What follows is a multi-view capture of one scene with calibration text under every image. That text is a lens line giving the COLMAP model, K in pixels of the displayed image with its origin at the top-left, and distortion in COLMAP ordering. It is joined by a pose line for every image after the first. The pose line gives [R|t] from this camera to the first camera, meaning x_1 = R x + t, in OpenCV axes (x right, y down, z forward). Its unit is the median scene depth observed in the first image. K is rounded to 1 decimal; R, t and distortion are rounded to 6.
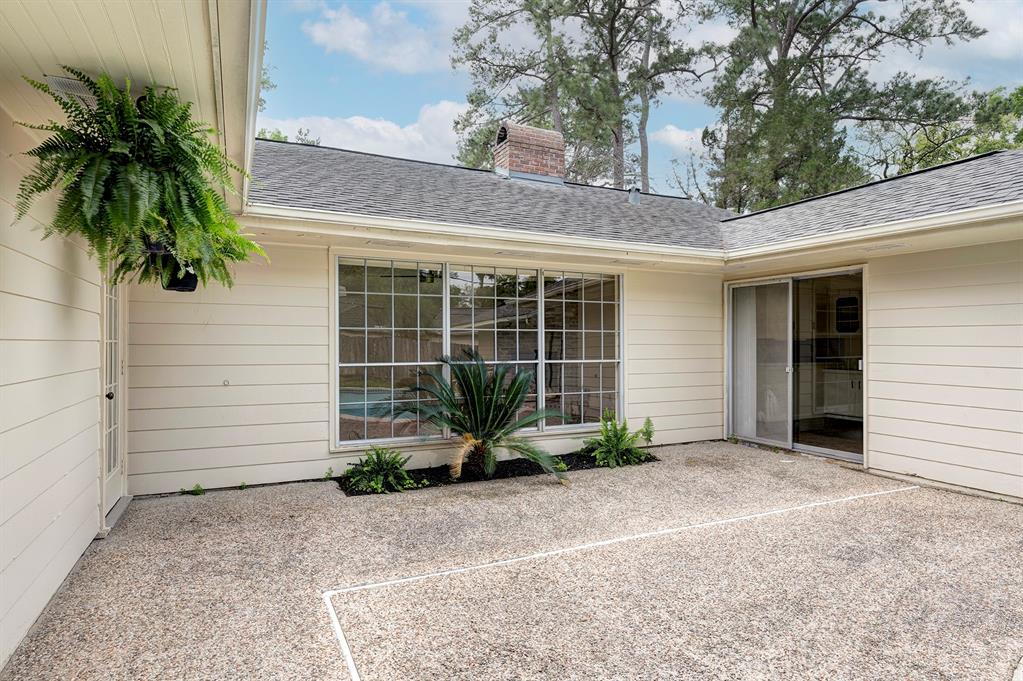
lens RADIAL K [[577.9, 0, 517.1], [0, 577.9, 341.2], [0, 0, 1]] dist [0.000395, 0.000229]
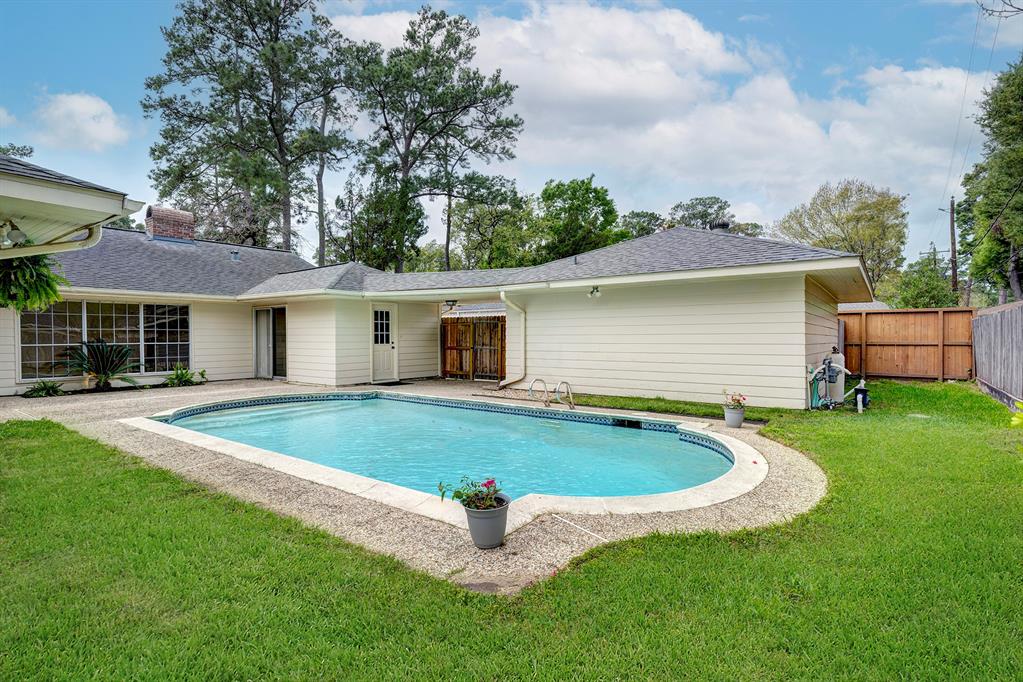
lens RADIAL K [[471.4, 0, 493.5], [0, 471.4, 339.3], [0, 0, 1]] dist [-0.004171, -0.000111]
pose [[0.883290, -0.011951, 0.468675, 0.398922], [0.007320, 0.999905, 0.011702, 0.007986], [-0.468770, -0.006906, 0.883293, -1.276995]]
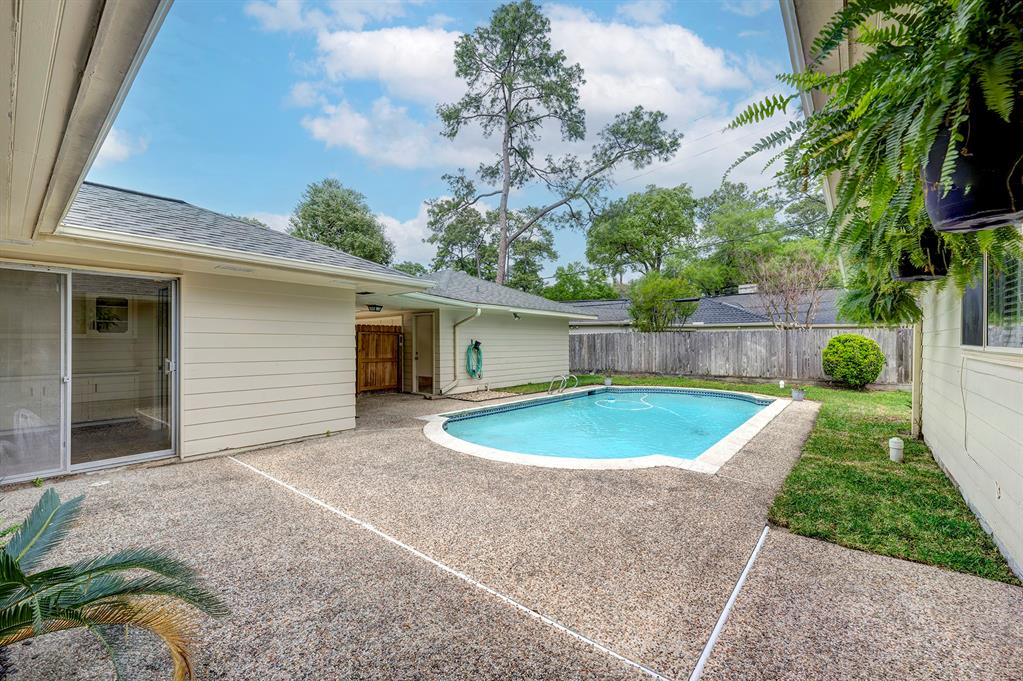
lens RADIAL K [[420.6, 0, 507.2], [0, 420.6, 343.5], [0, 0, 1]] dist [0.001025, 0.000089]
pose [[-0.408532, -0.008941, 0.912700, -0.363543], [-0.003177, 0.999960, 0.008374, -0.010024], [-0.912738, 0.000522, -0.408544, 0.714004]]
